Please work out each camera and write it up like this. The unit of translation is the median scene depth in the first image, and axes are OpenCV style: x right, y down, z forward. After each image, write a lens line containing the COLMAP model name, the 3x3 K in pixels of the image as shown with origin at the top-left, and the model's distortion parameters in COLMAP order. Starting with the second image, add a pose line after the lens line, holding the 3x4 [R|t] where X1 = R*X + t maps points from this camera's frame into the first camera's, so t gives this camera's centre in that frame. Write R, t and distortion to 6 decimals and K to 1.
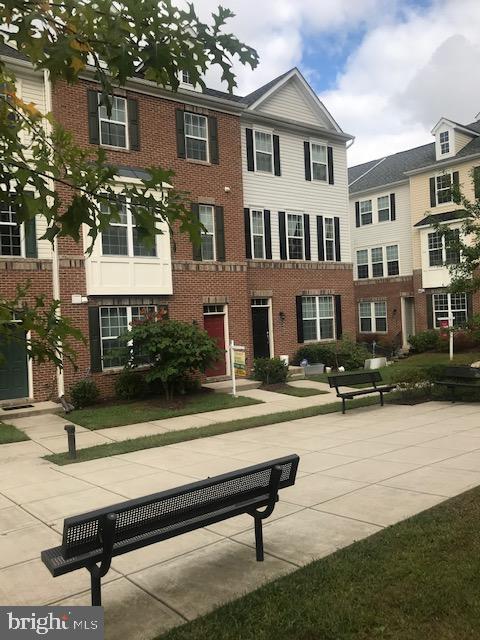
lens RADIAL K [[518.8, 0, 240.0], [0, 518.8, 320.0], [0, 0, 1]] dist [0.003125, 0.000257]
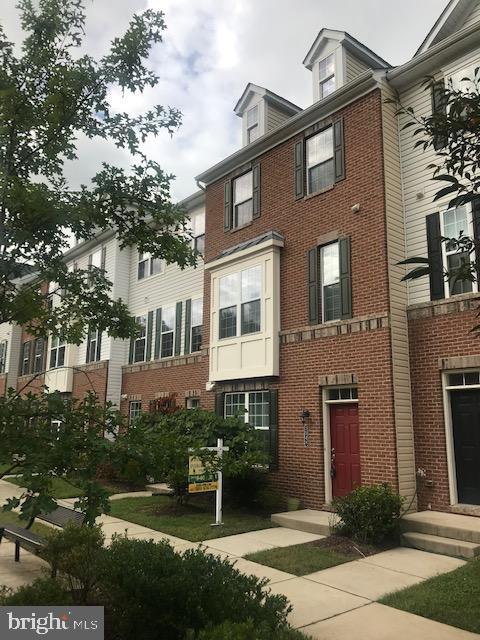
lens RADIAL K [[518.8, 0, 240.0], [0, 518.8, 320.0], [0, 0, 1]] dist [0.003125, 0.000257]
pose [[0.047287, -0.156440, -0.986555, 0.630880], [-0.018025, 0.987365, -0.157432, -0.008206], [0.998719, 0.025227, 0.043870, 0.891367]]
